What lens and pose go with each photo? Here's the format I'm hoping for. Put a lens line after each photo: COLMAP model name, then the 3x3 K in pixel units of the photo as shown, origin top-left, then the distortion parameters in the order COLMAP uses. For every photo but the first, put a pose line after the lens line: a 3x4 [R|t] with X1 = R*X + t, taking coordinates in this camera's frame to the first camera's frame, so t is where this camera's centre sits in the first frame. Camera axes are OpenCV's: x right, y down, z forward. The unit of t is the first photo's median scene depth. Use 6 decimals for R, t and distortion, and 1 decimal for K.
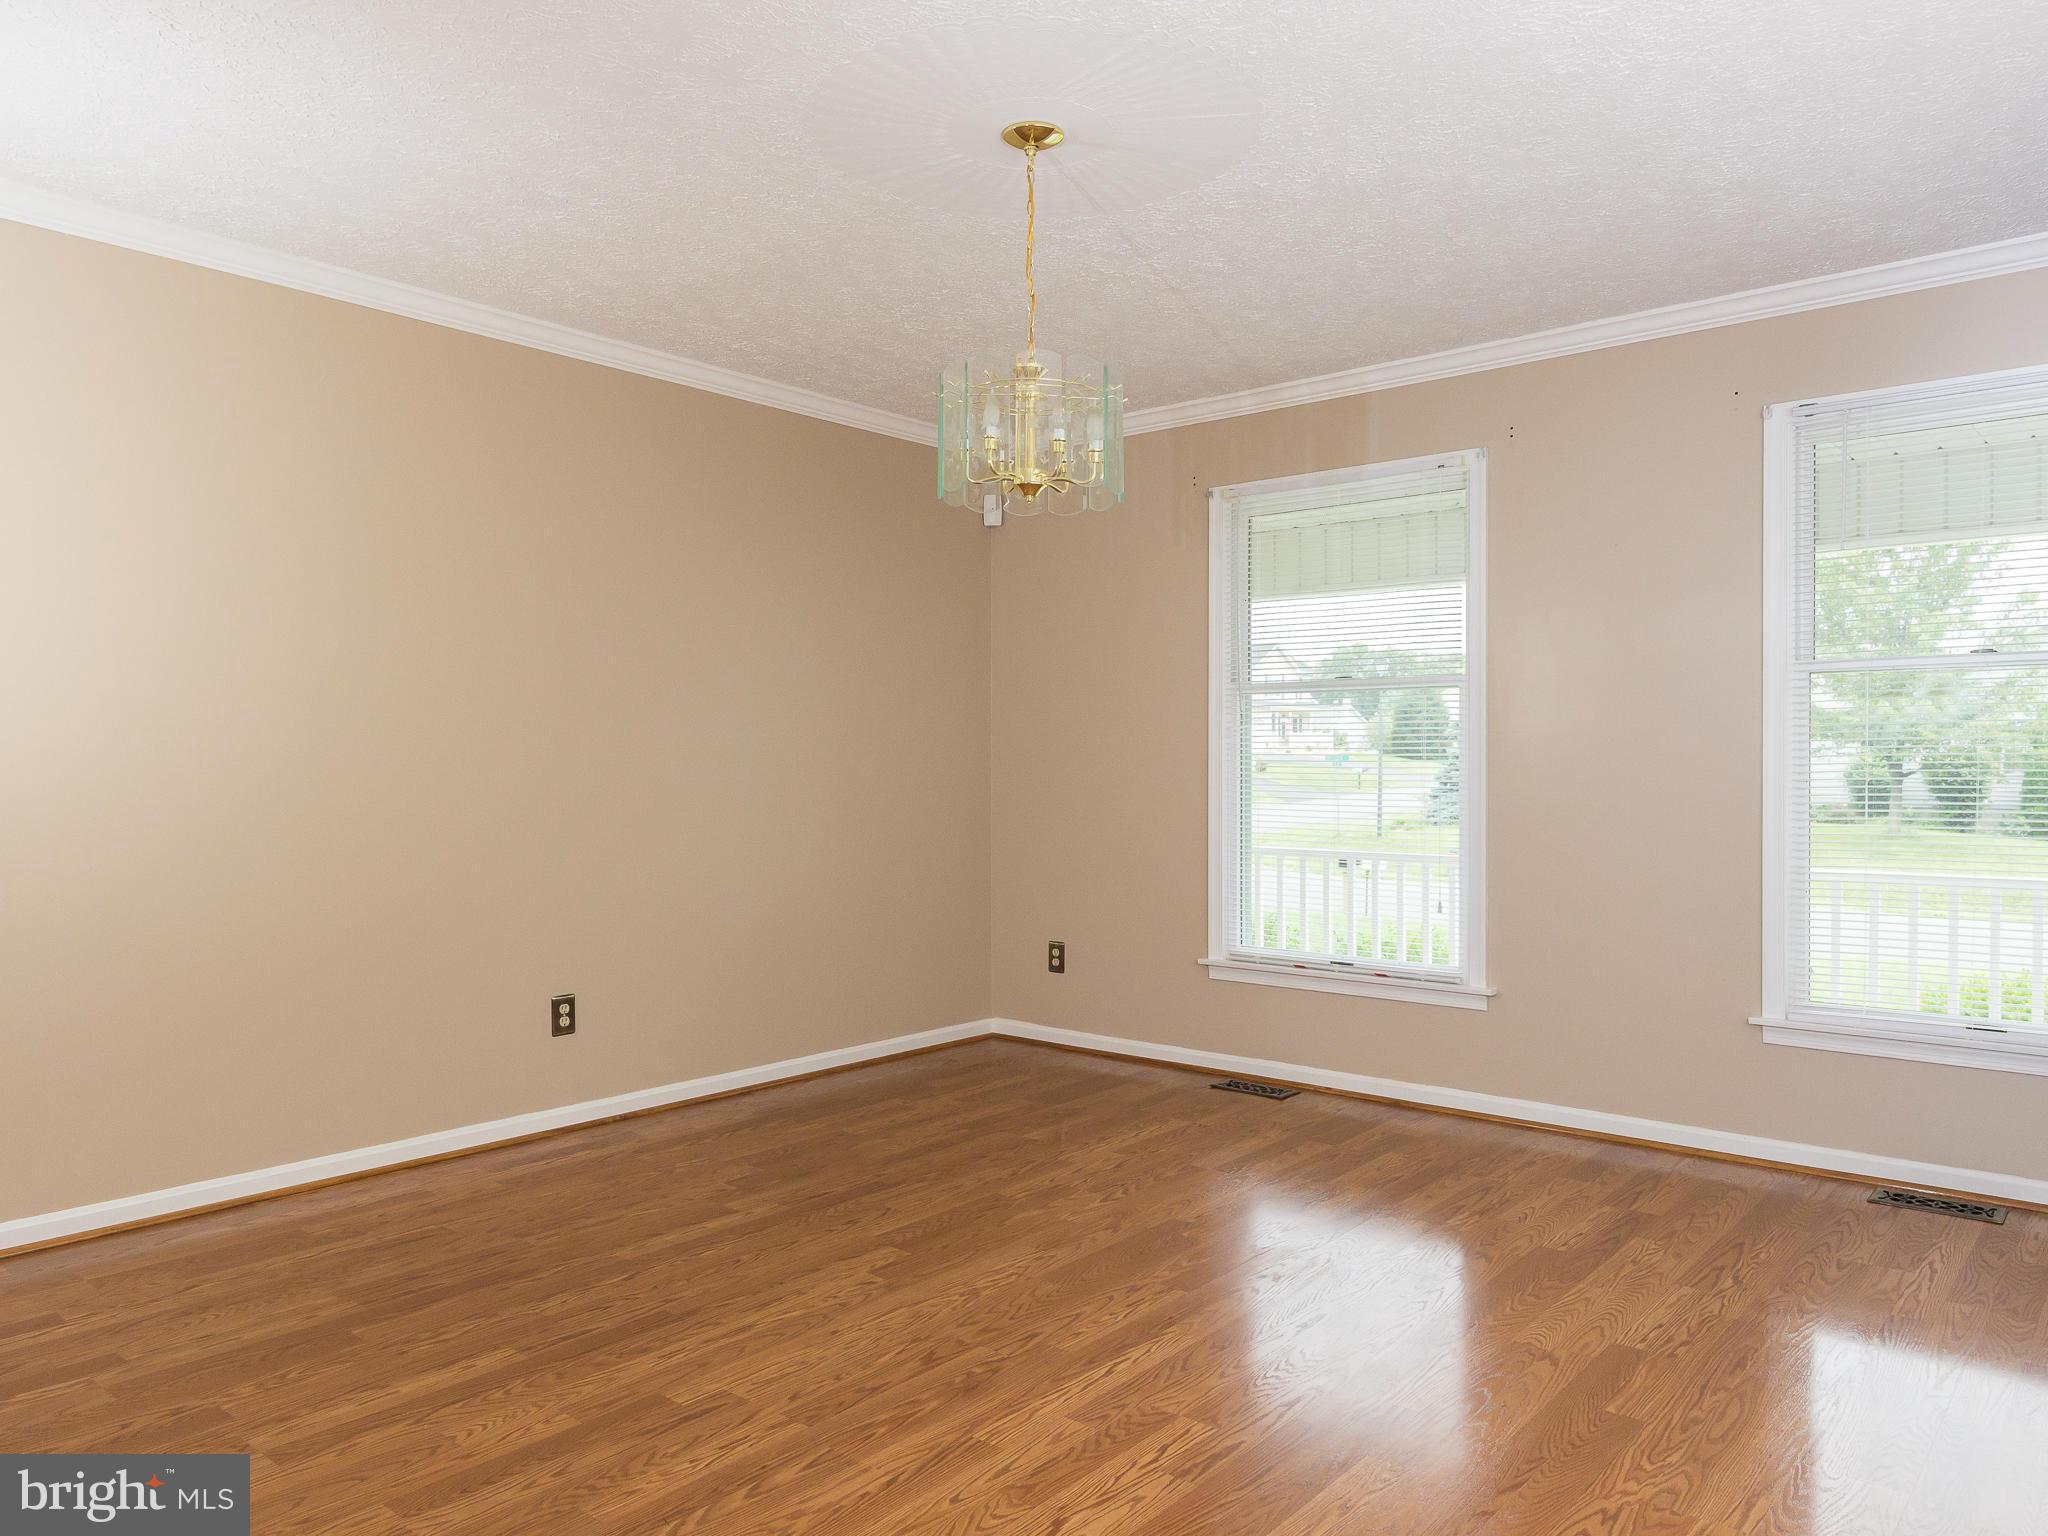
lens RADIAL K [[1403.7, 0, 1024.0], [0, 1403.7, 768.0], [0, 0, 1]] dist [0.006280, -0.004738]
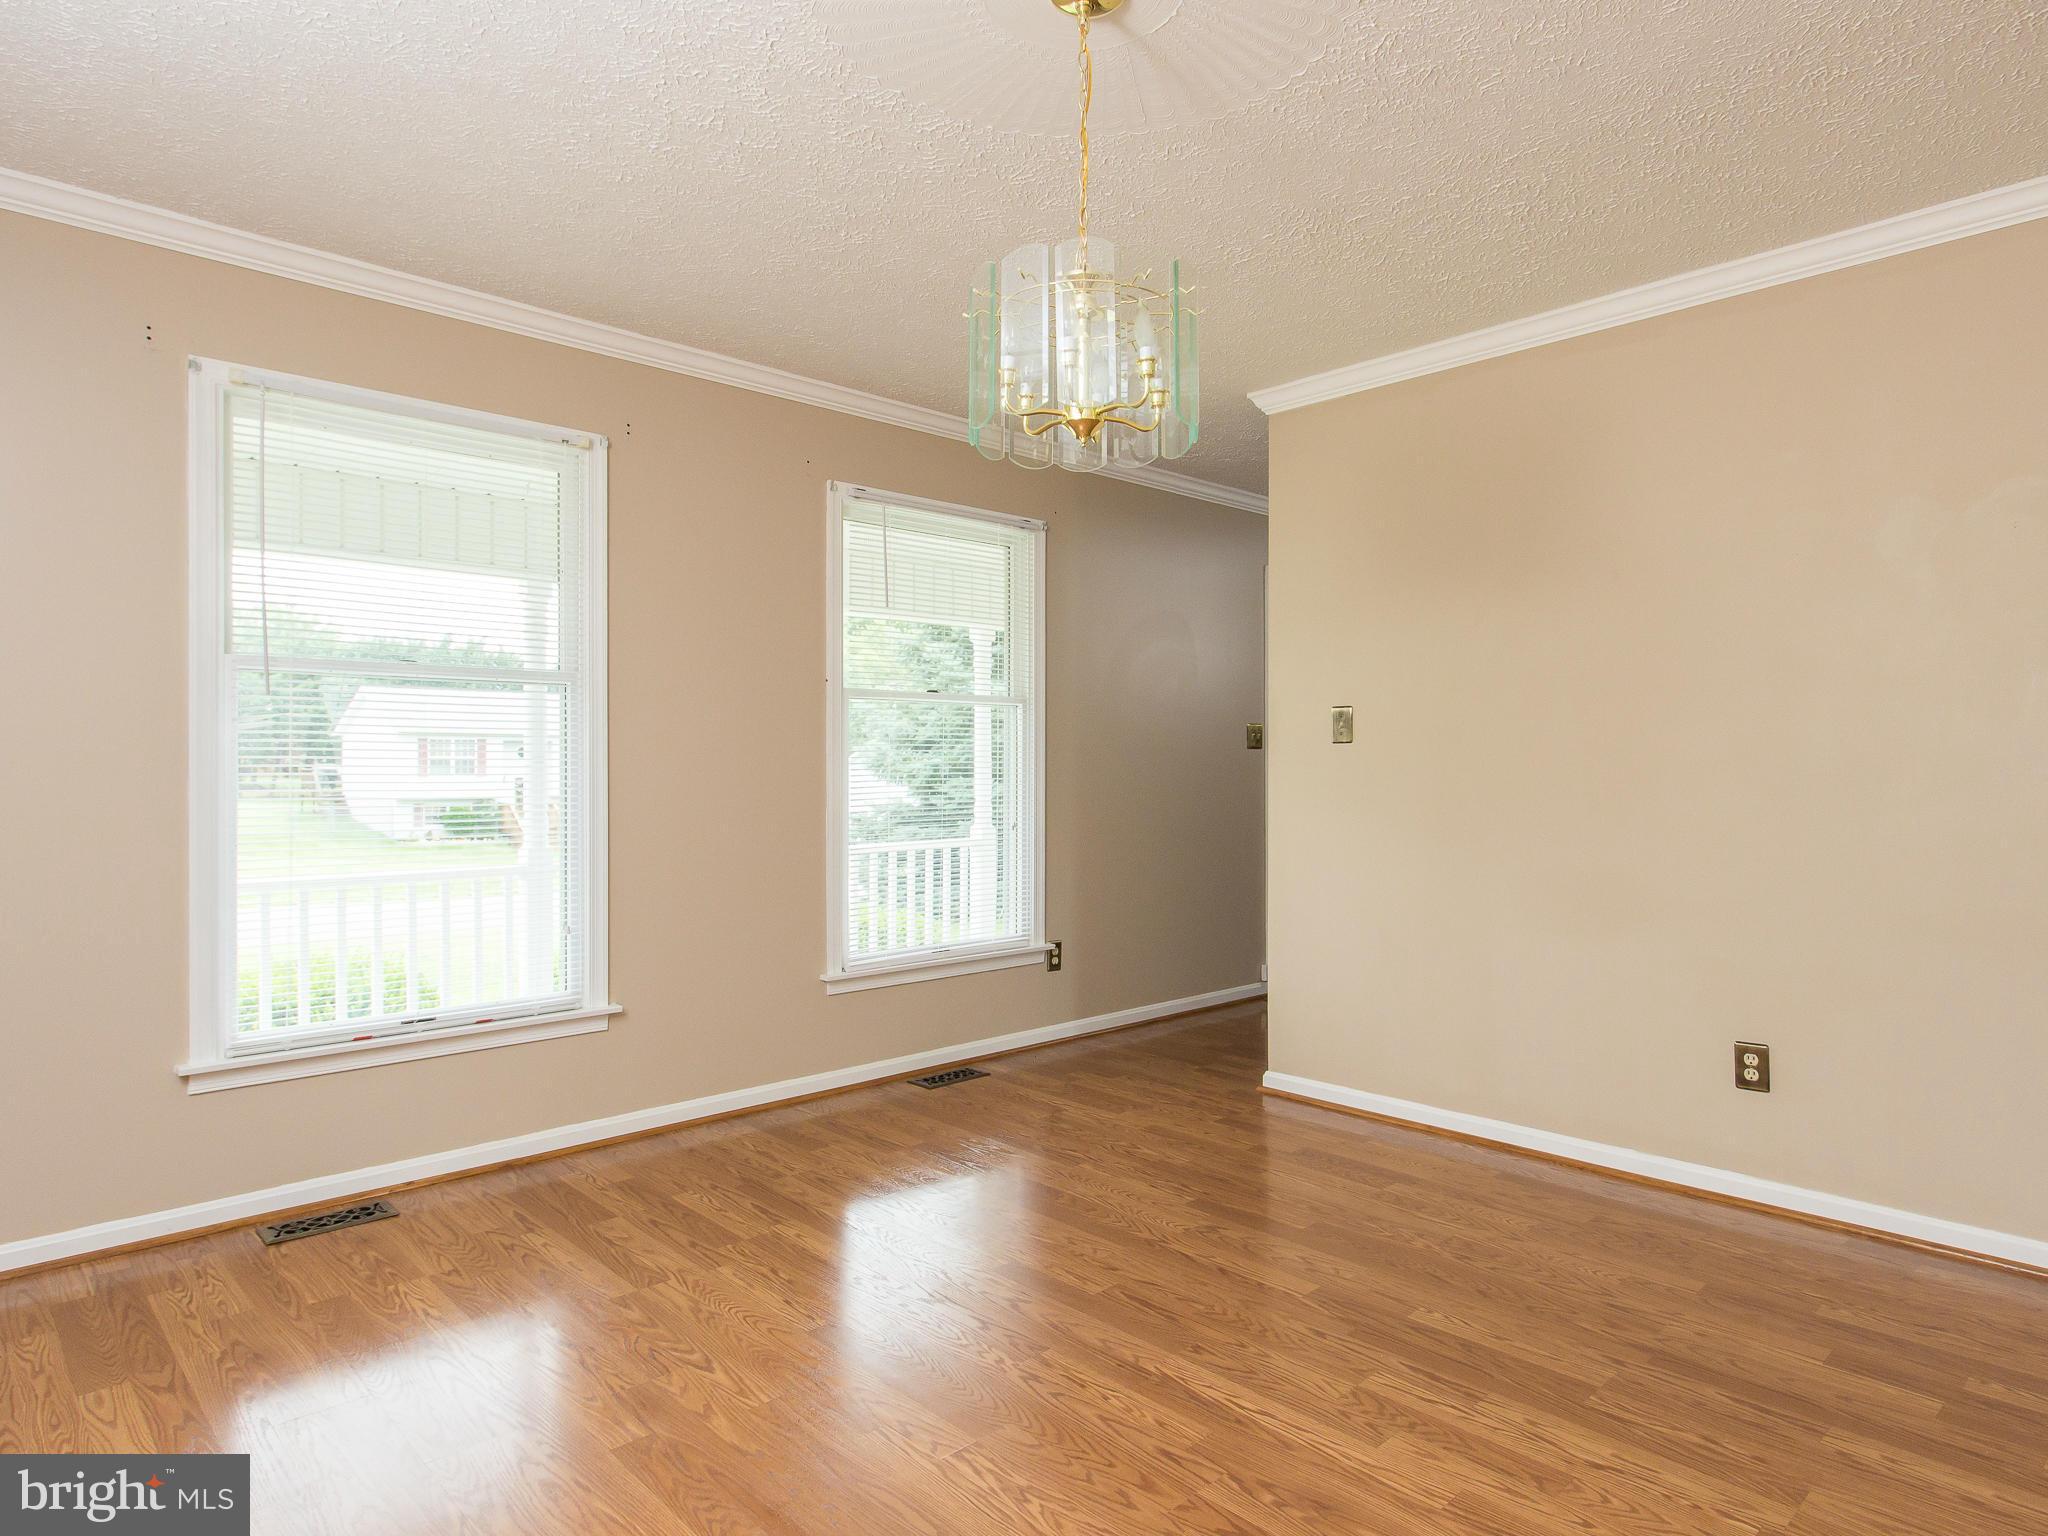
lens RADIAL K [[1210.0, 0, 1024.0], [0, 1210.0, 768.0], [0, 0, 1]] dist [0.003920, -0.001609]
pose [[0.116182, -0.001626, 0.993227, -0.722792], [0.006740, 0.999977, 0.000849, -0.004569], [-0.993205, 0.006596, 0.116191, 1.003444]]
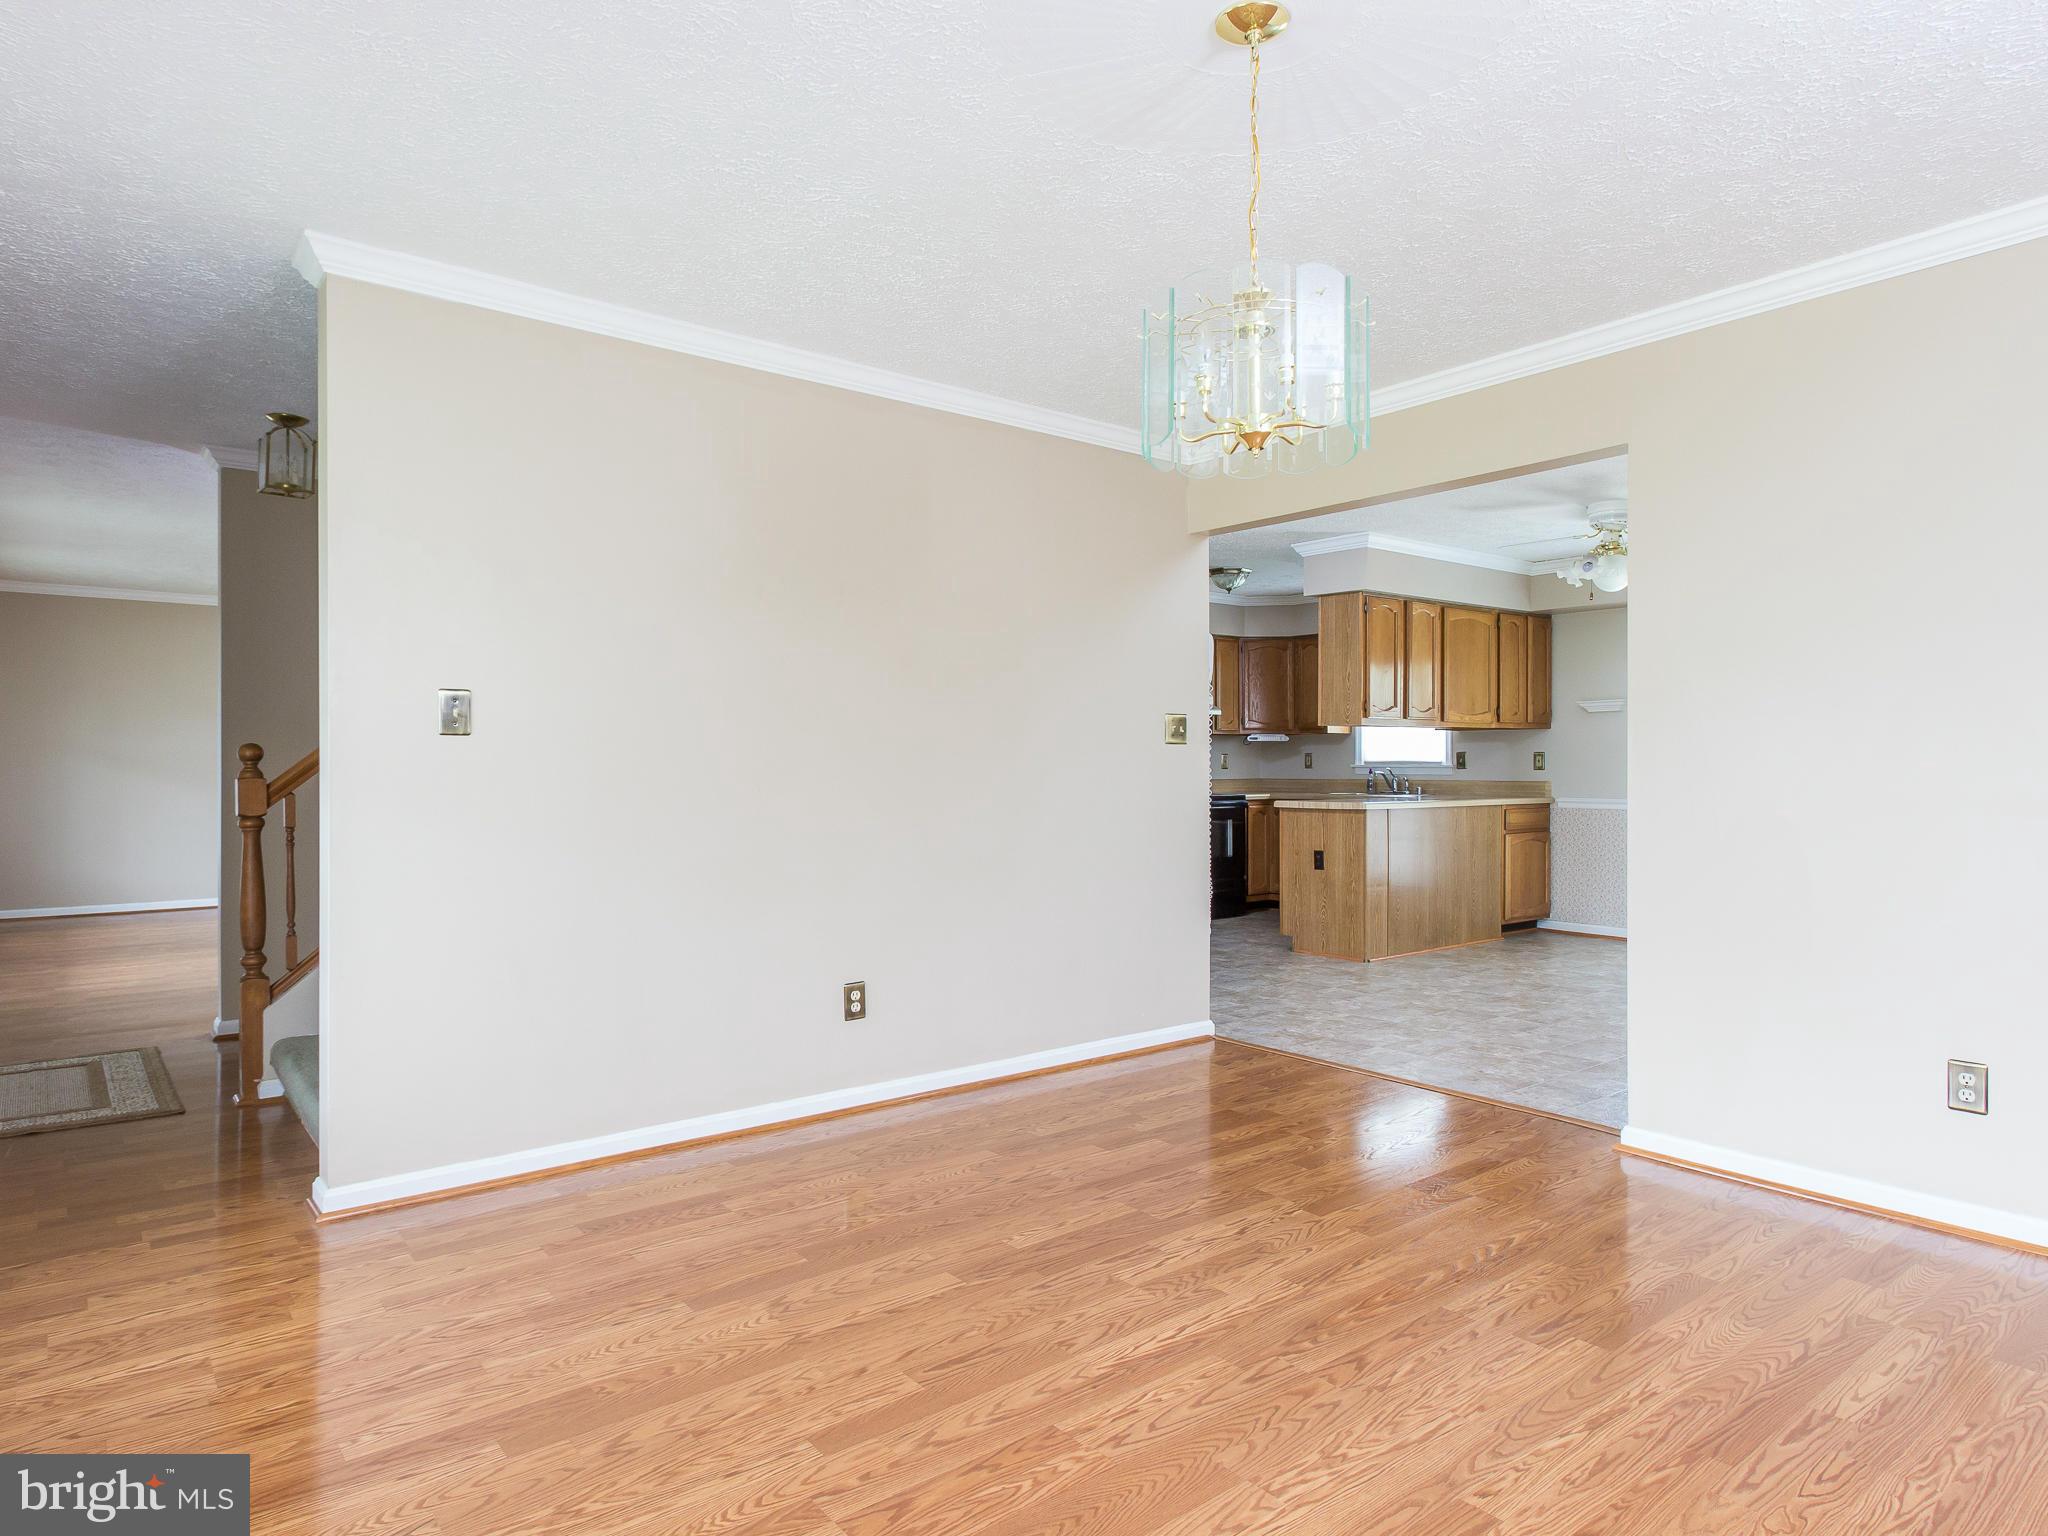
lens RADIAL K [[1210.0, 0, 1024.0], [0, 1210.0, 768.0], [0, 0, 1]] dist [0.003920, -0.001609]
pose [[-0.981032, -0.000849, 0.193846, -0.000313], [0.000596, 0.999972, 0.007397, -0.007159], [-0.193847, 0.007373, -0.981004, 1.825176]]
